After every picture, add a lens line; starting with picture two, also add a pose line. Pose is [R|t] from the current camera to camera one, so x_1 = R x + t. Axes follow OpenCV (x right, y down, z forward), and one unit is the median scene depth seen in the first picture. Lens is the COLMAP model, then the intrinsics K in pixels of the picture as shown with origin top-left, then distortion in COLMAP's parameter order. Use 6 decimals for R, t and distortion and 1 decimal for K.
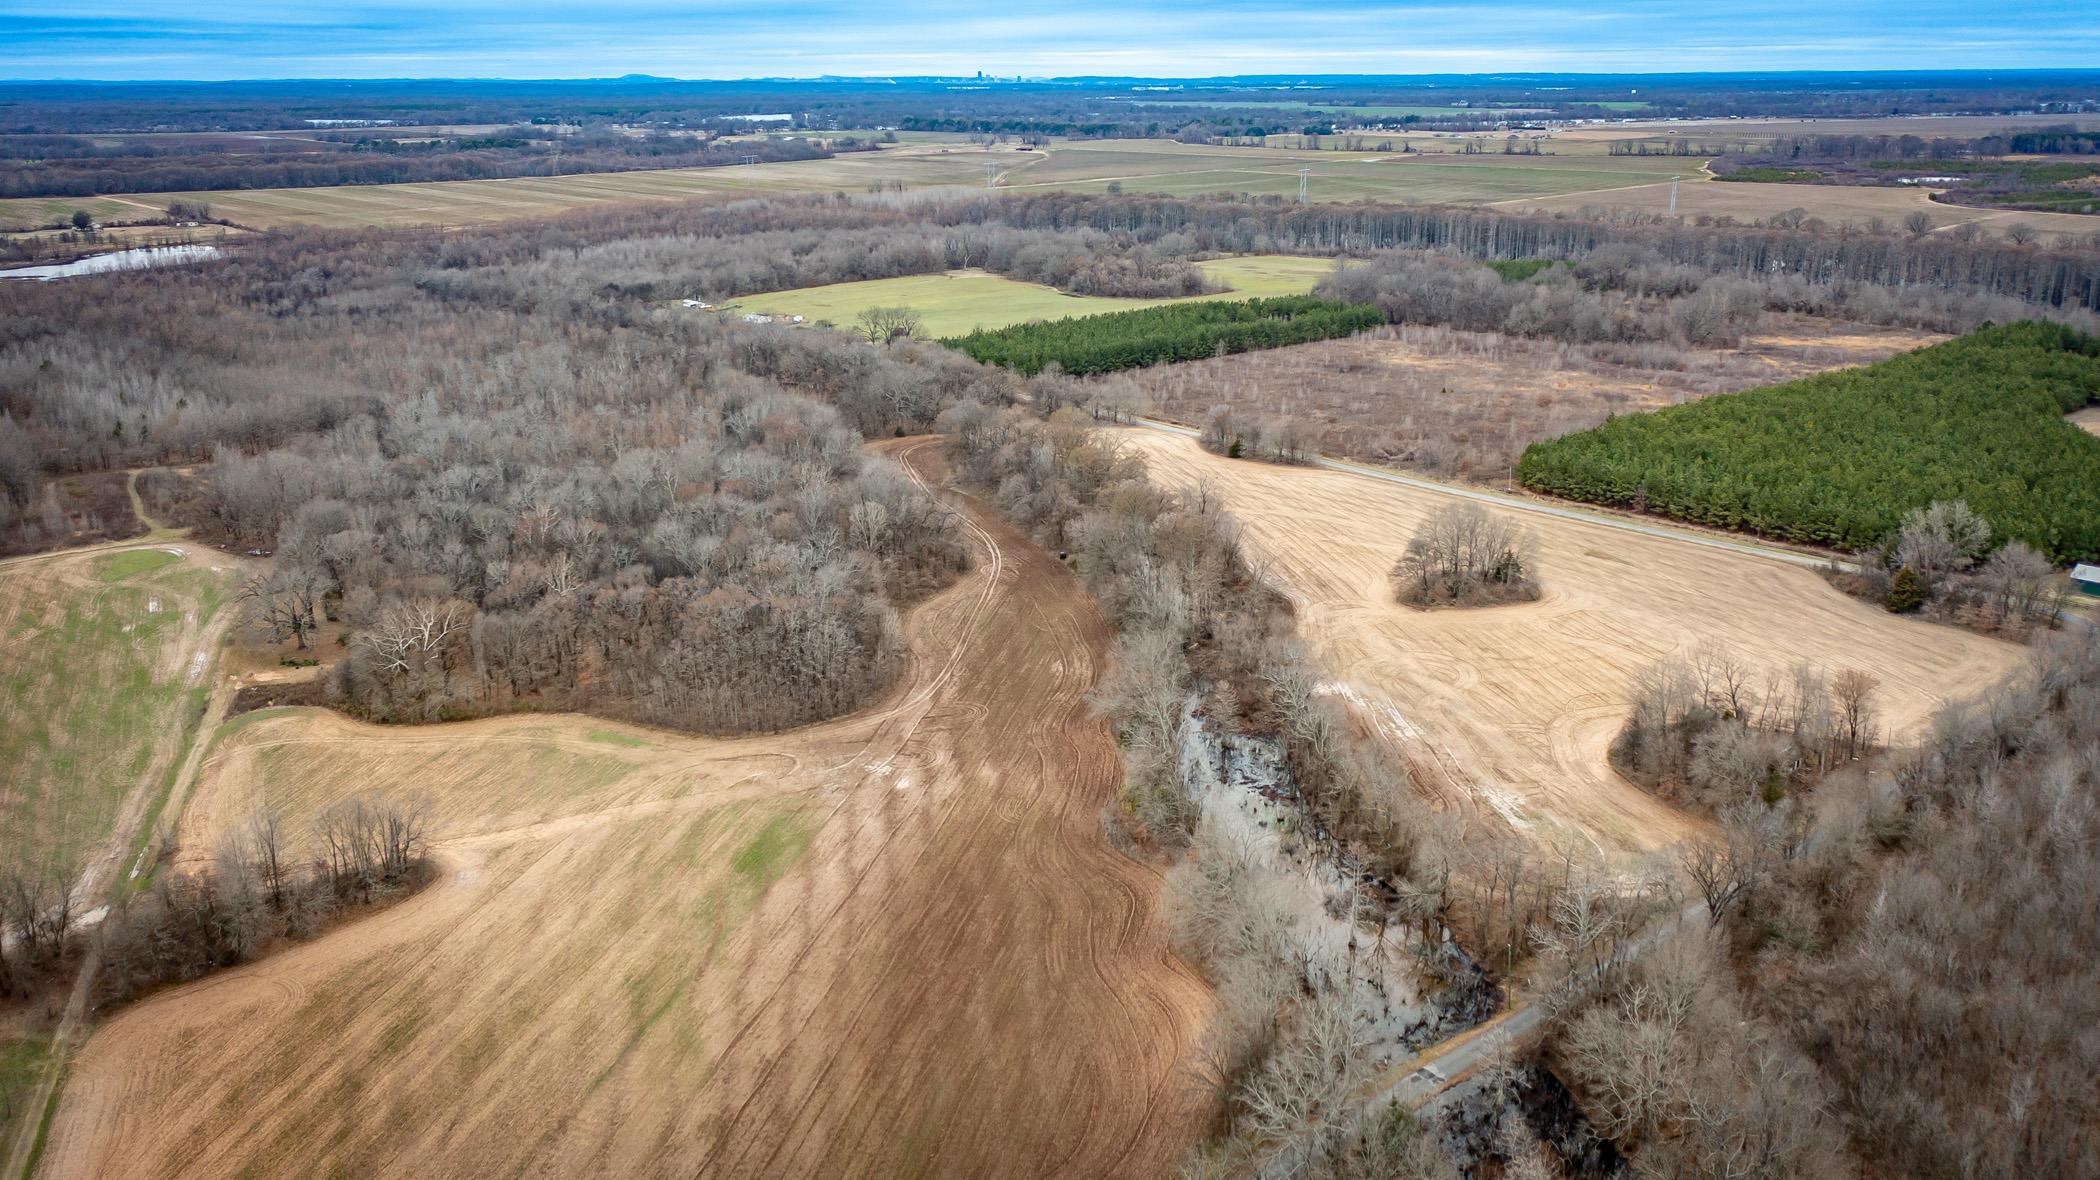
lens RADIAL K [[1679.1, 0, 1056.7], [0, 1679.1, 587.7], [0, 0, 1]] dist [0.010828, 0.006188]
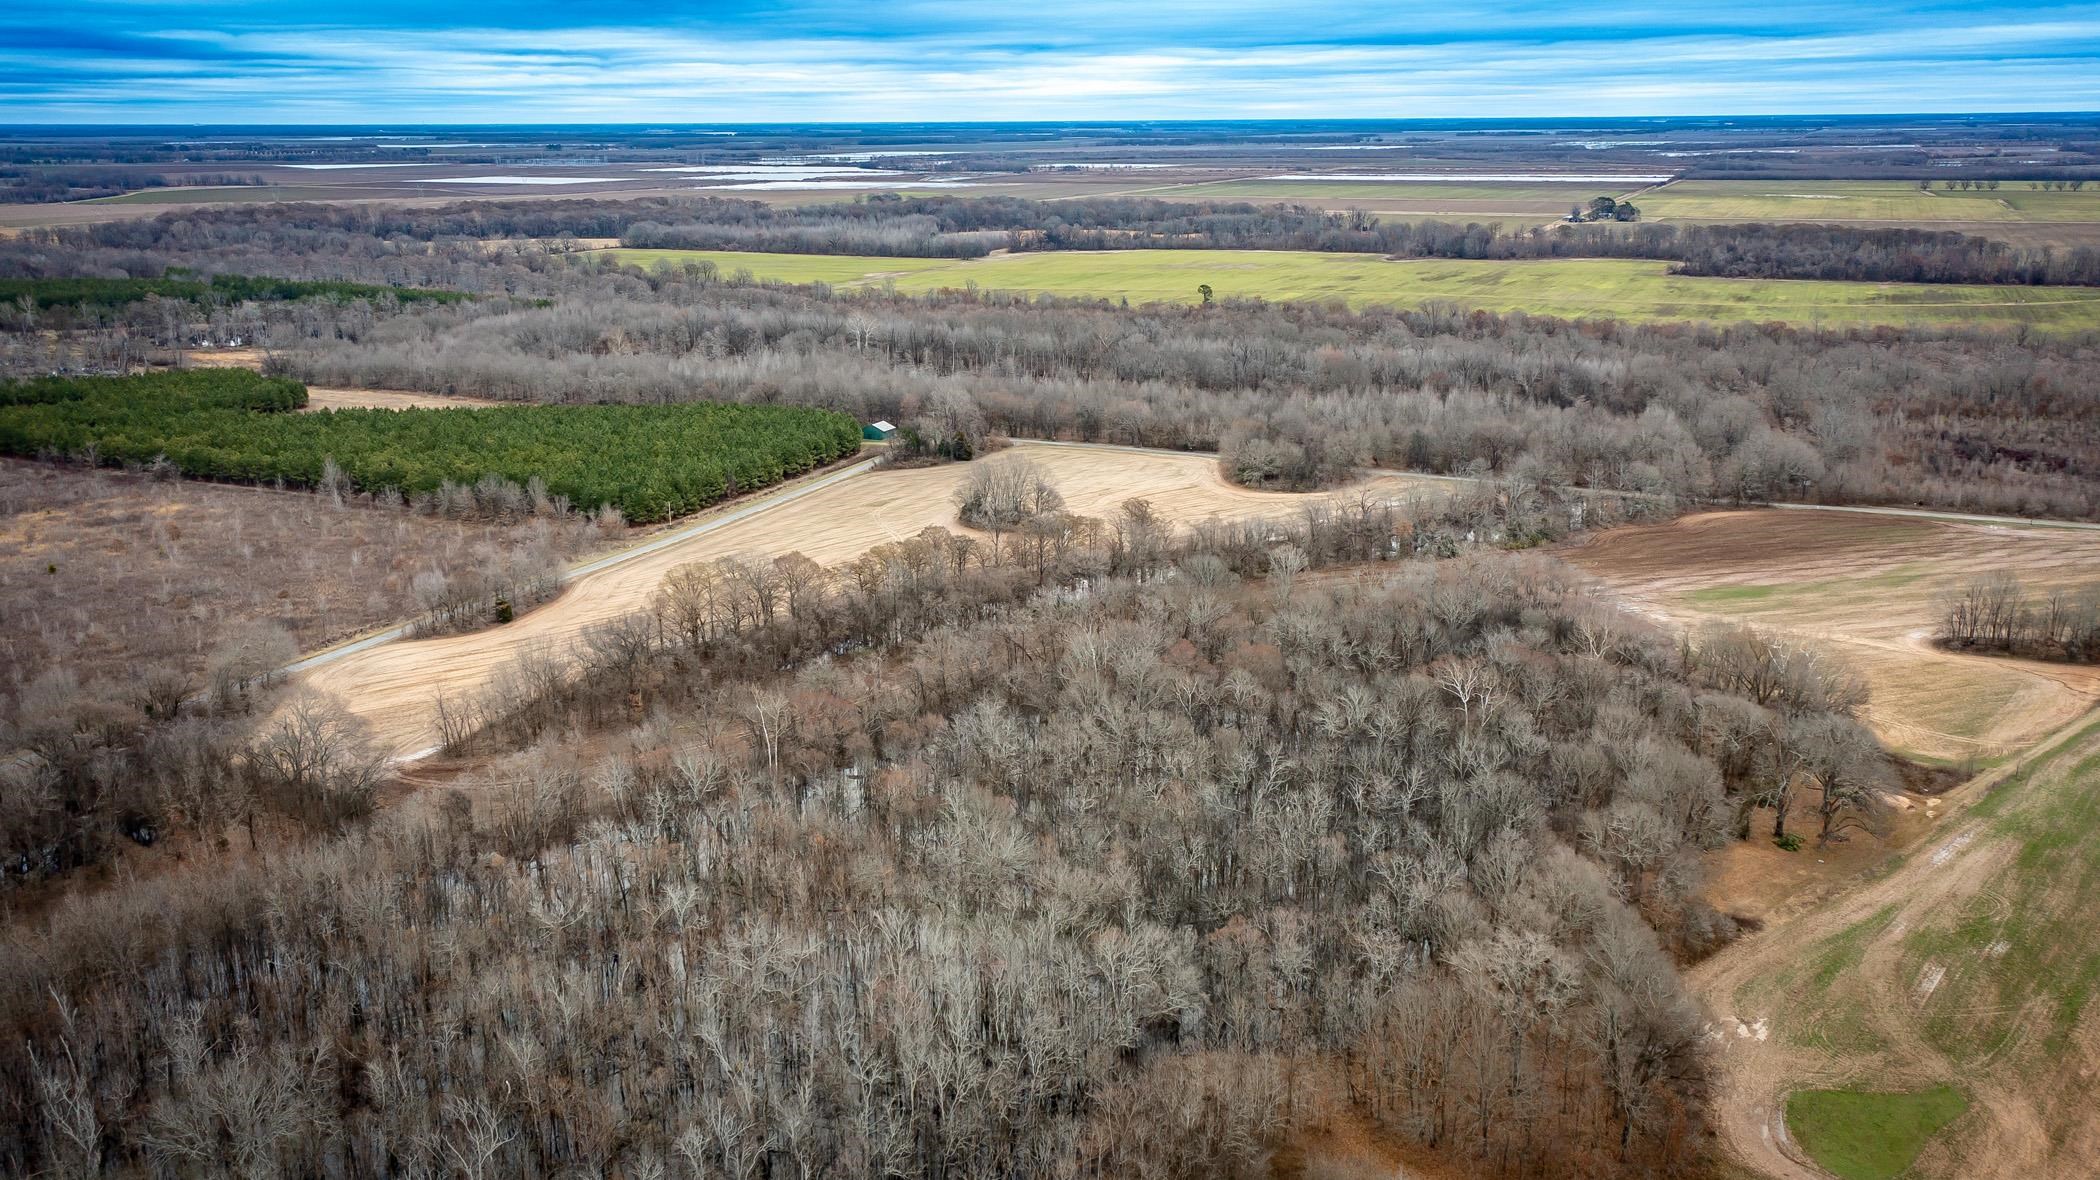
lens RADIAL K [[1713.5, 0, 1055.9], [0, 1713.5, 590.5], [0, 0, 1]] dist [0.017628, 0.003465]
pose [[-0.404254, -0.235329, 0.883854, -0.945021], [0.276660, 0.889607, 0.363398, -0.426779], [-0.871801, 0.391433, -0.294522, 1.441590]]
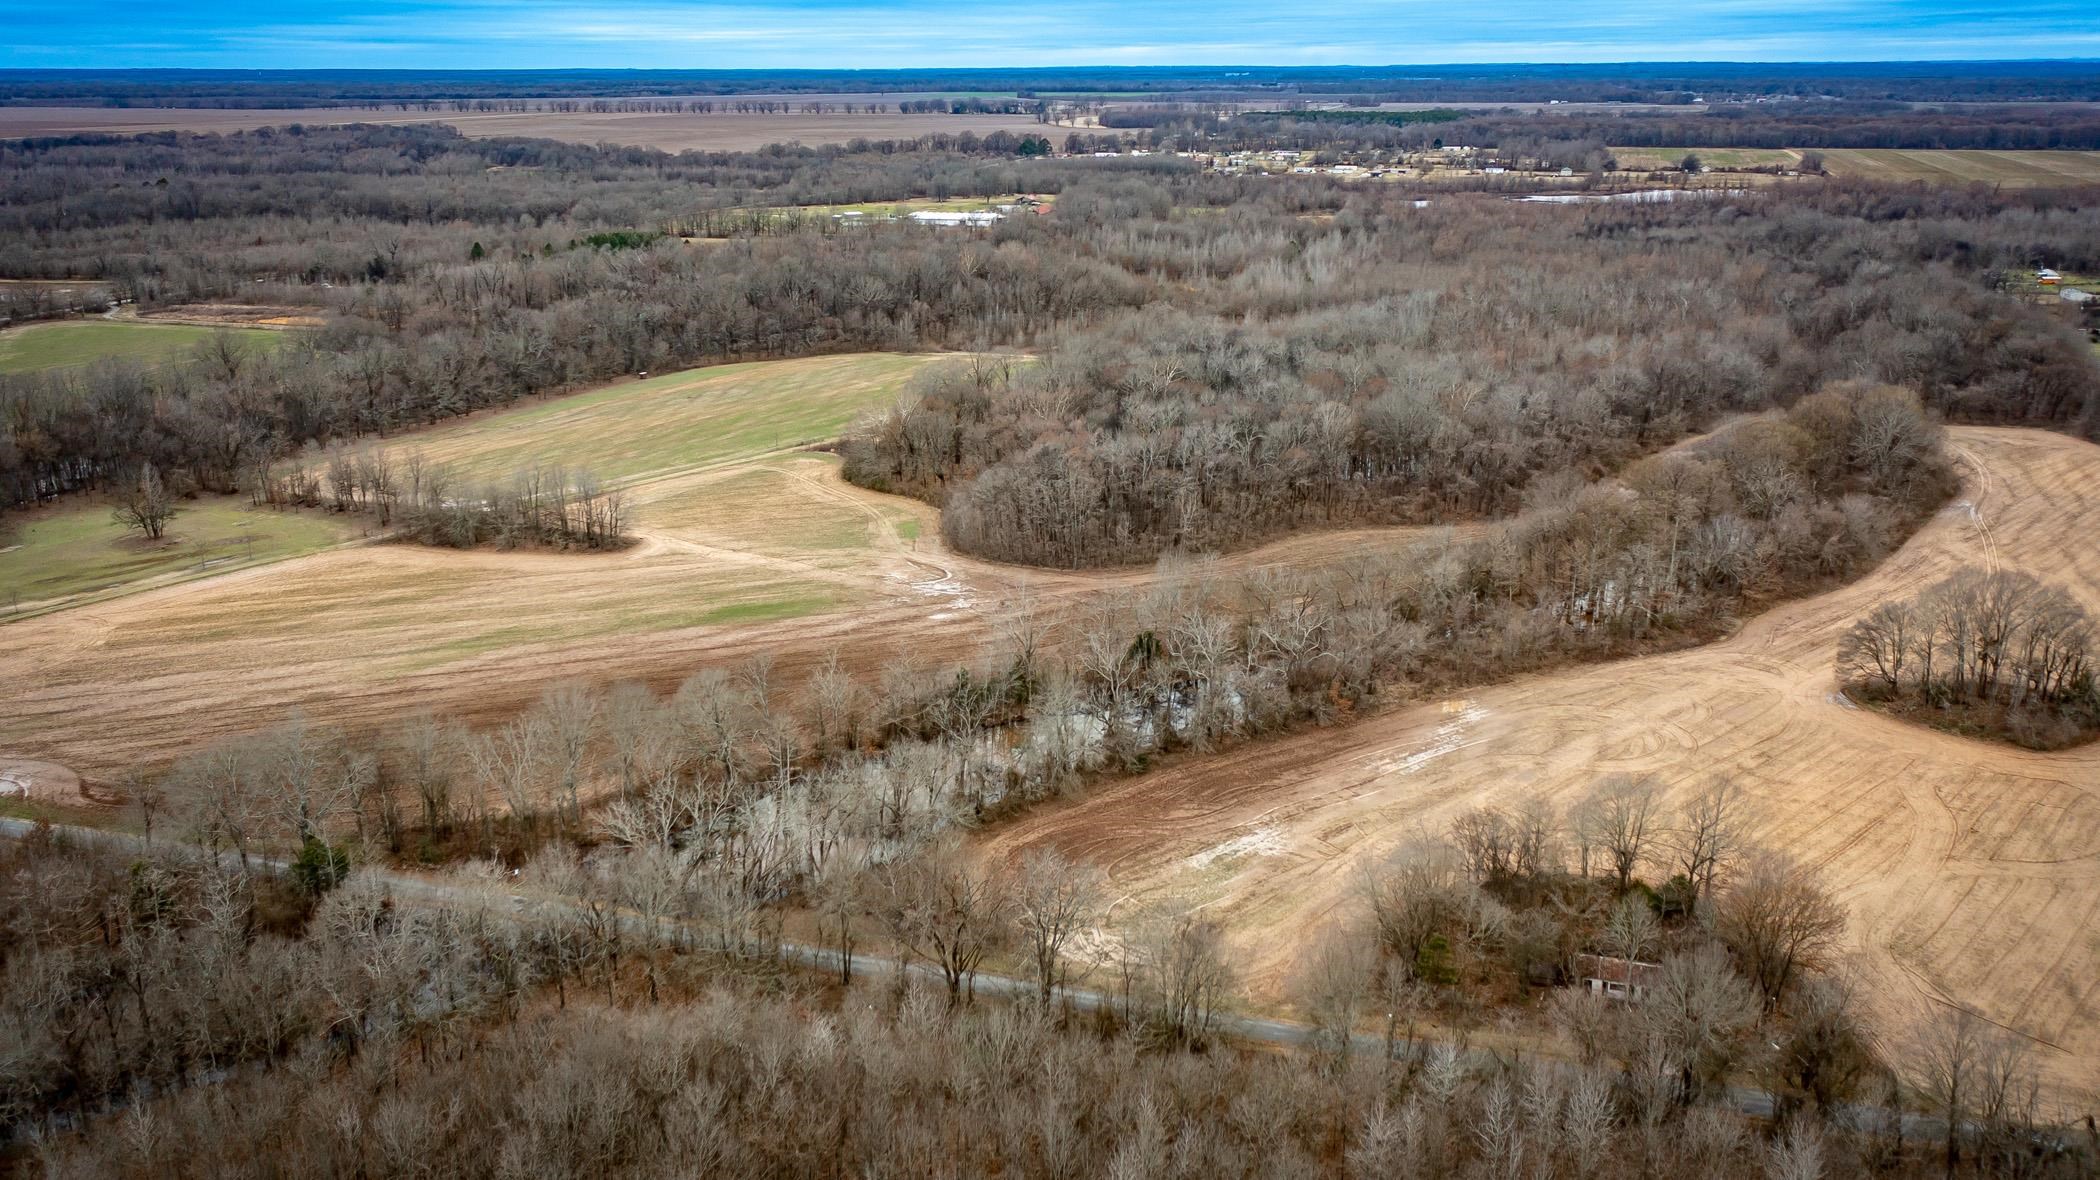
lens RADIAL K [[1713.5, 0, 1055.9], [0, 1713.5, 590.5], [0, 0, 1]] dist [0.017628, 0.003465]
pose [[0.514479, 0.255915, -0.818425, 0.613702], [-0.250293, 0.957682, 0.142120, -0.048558], [0.820161, 0.131728, 0.556761, 0.377847]]
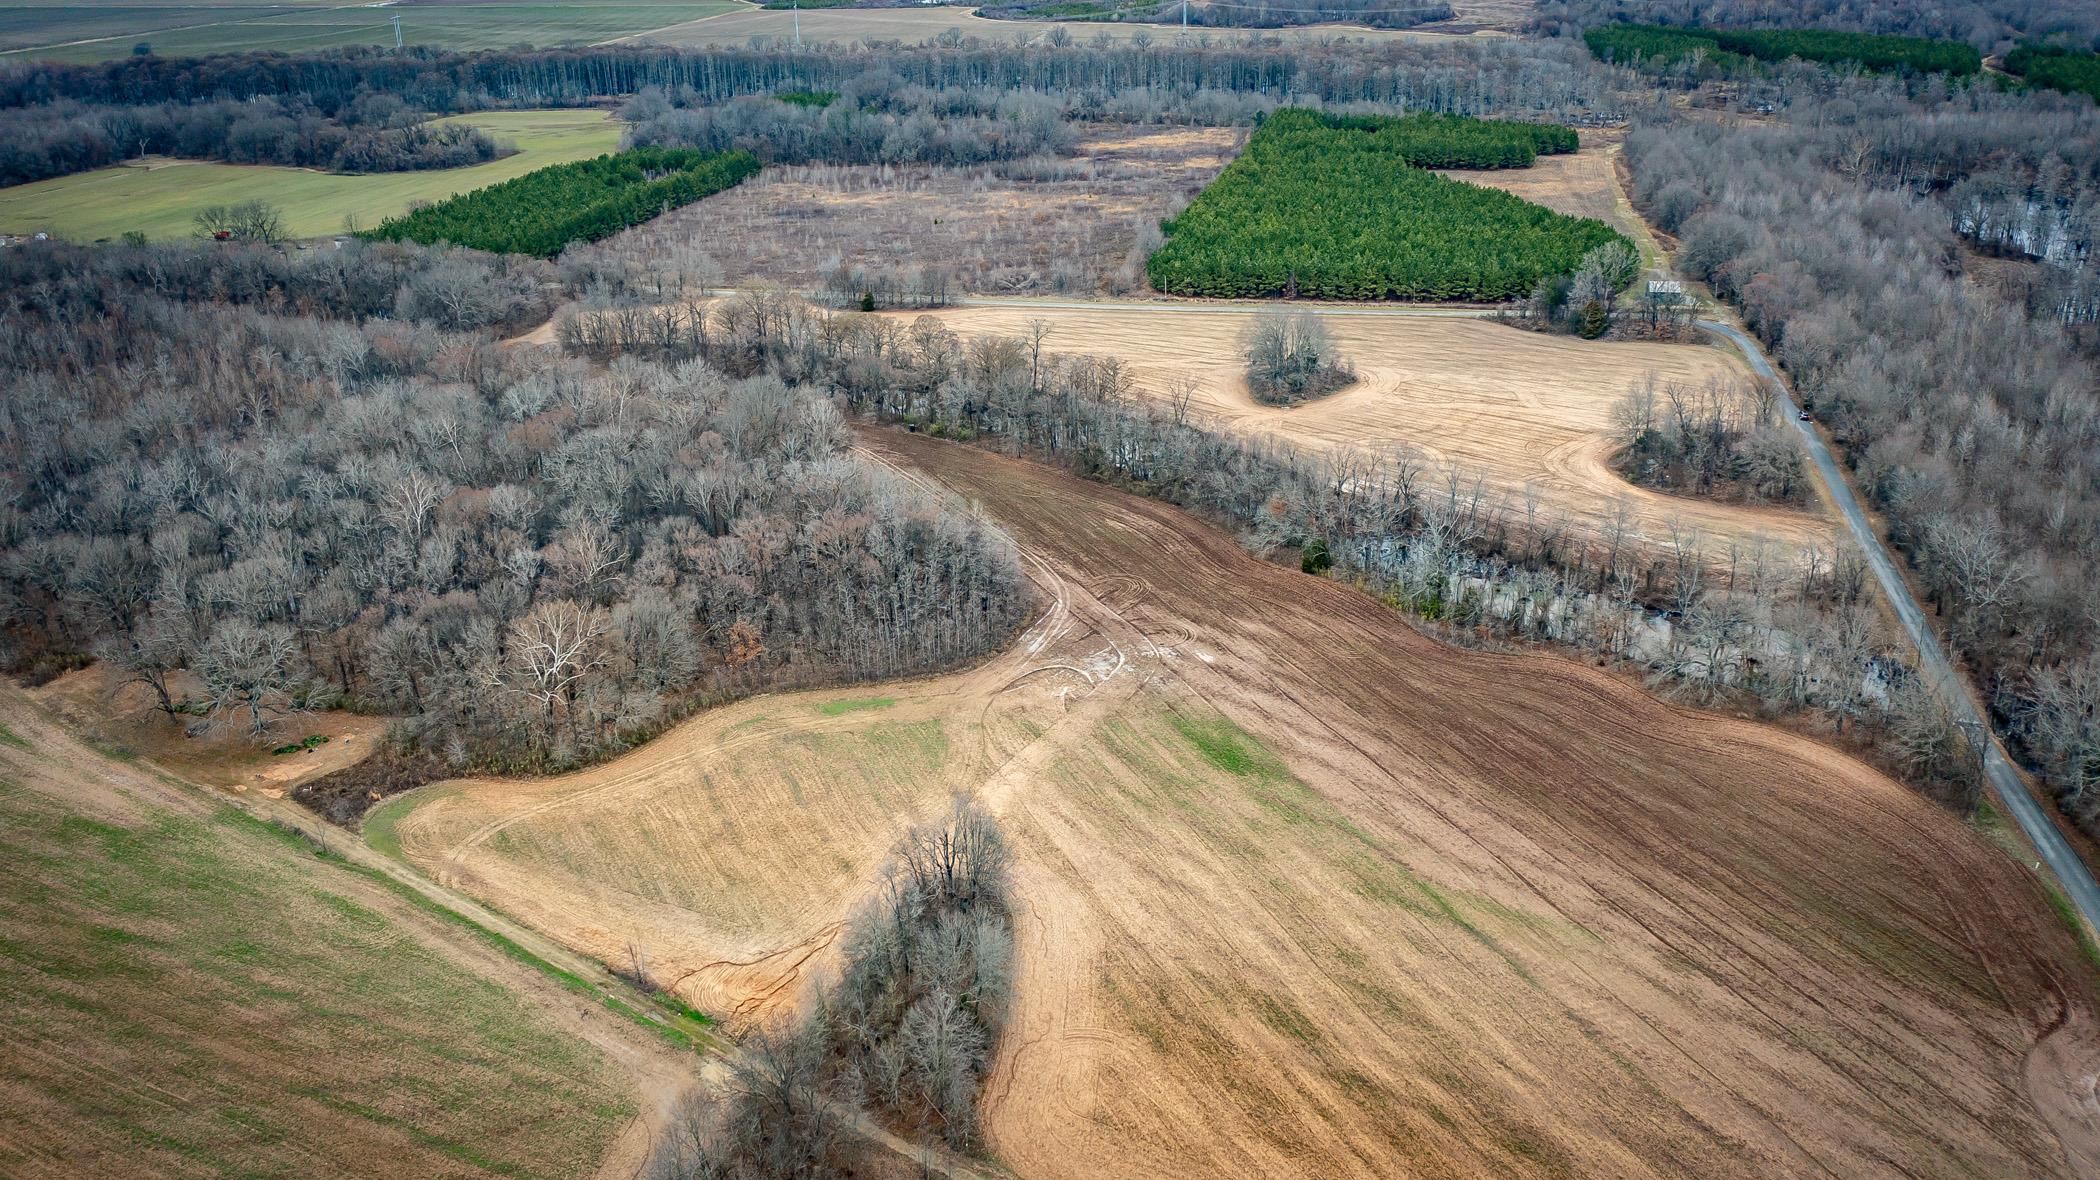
lens RADIAL K [[1676.8, 0, 1055.1], [0, 1676.8, 575.6], [0, 0, 1]] dist [0.015185, 0.007277]
pose [[0.806757, -0.234675, 0.542283, -0.526588], [0.189268, 0.972027, 0.139074, -0.061976], [-0.559751, -0.009562, 0.828606, 0.197391]]
